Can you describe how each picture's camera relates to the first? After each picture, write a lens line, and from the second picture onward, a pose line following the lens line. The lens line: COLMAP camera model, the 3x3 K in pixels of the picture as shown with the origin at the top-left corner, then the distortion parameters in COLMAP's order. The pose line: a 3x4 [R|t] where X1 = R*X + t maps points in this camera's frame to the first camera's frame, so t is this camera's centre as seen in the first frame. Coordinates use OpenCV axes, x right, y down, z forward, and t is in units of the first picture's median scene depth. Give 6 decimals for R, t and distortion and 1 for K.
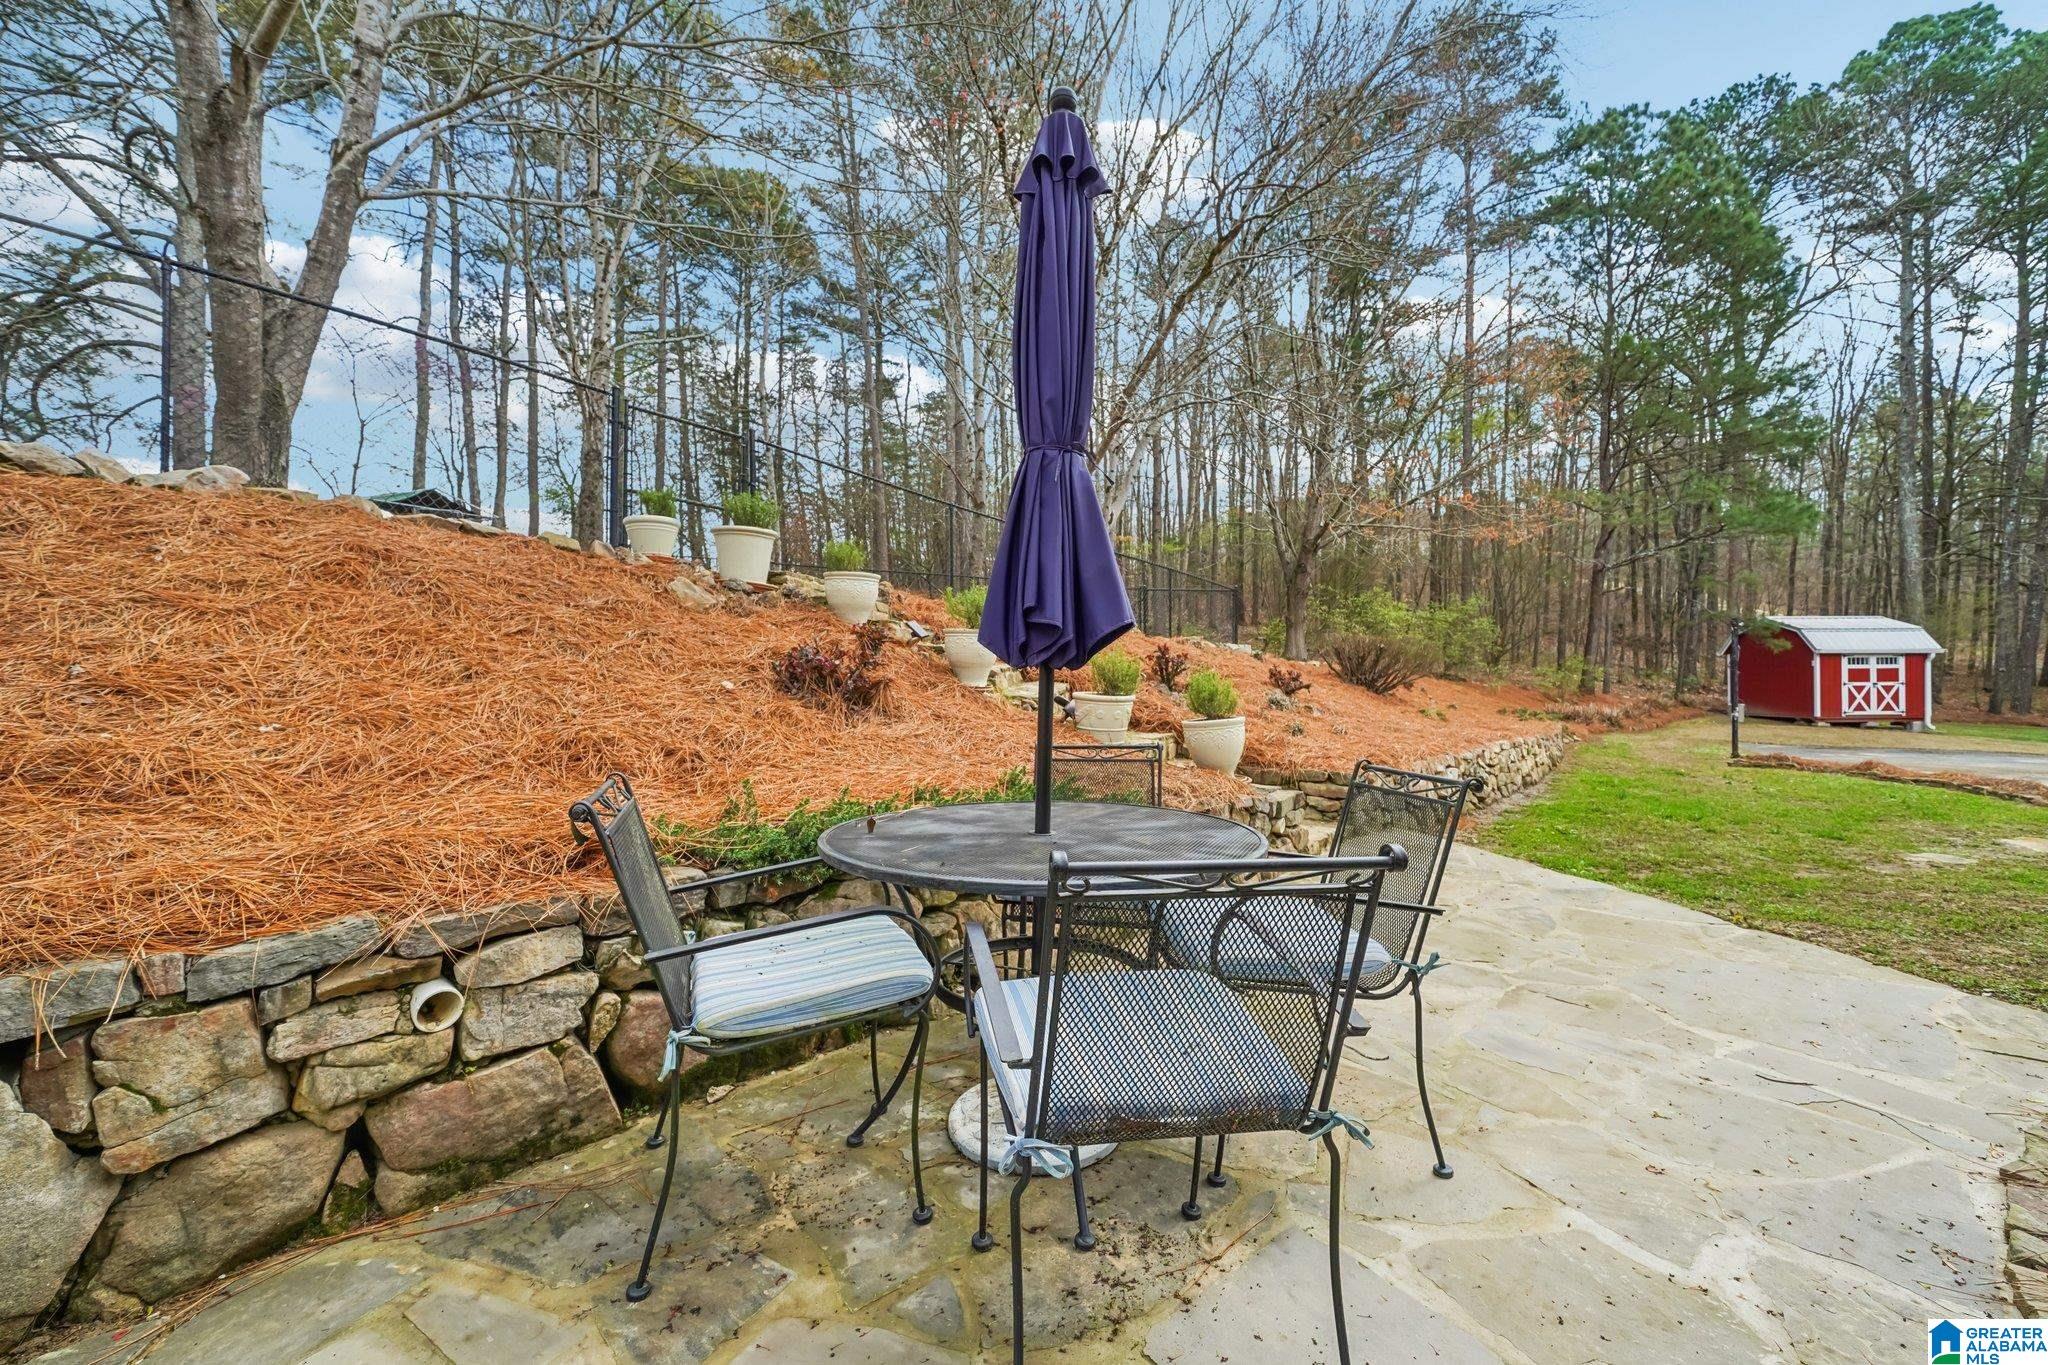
lens RADIAL K [[825.6, 0, 1019.8], [0, 825.6, 678.2], [0, 0, 1]] dist [-0.002928, -0.000291]
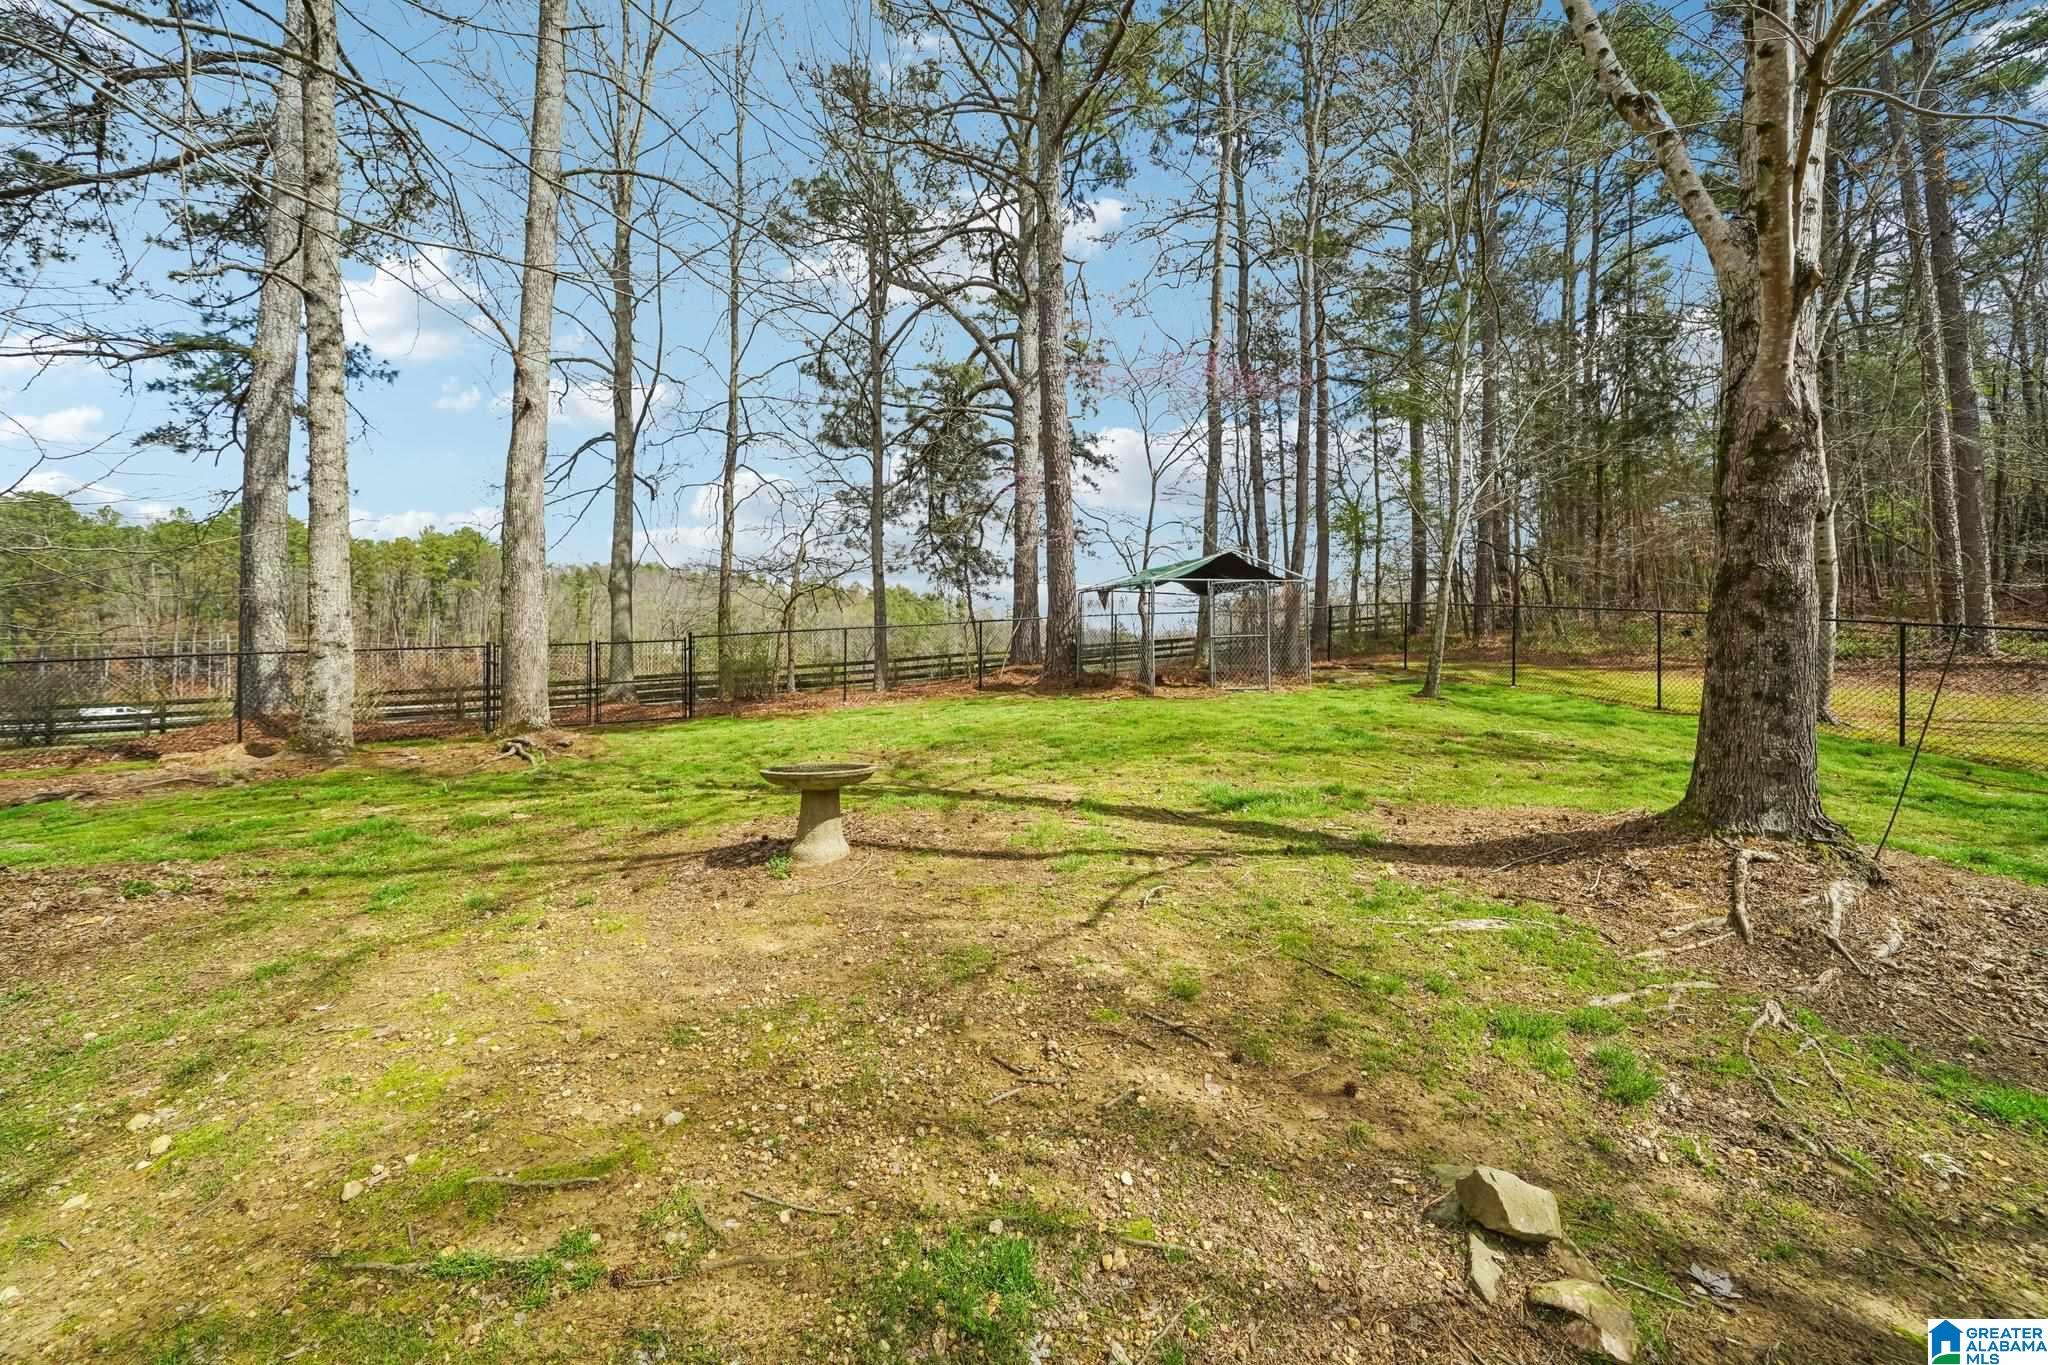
lens RADIAL K [[825.6, 0, 1029.2], [0, 825.6, 678.1], [0, 0, 1]] dist [-0.002928, -0.000291]
pose [[0.664299, 0.002883, -0.747462, -0.202776], [-0.000609, 0.999994, 0.003316, -0.088239], [0.747467, -0.001748, 0.664297, 0.277934]]
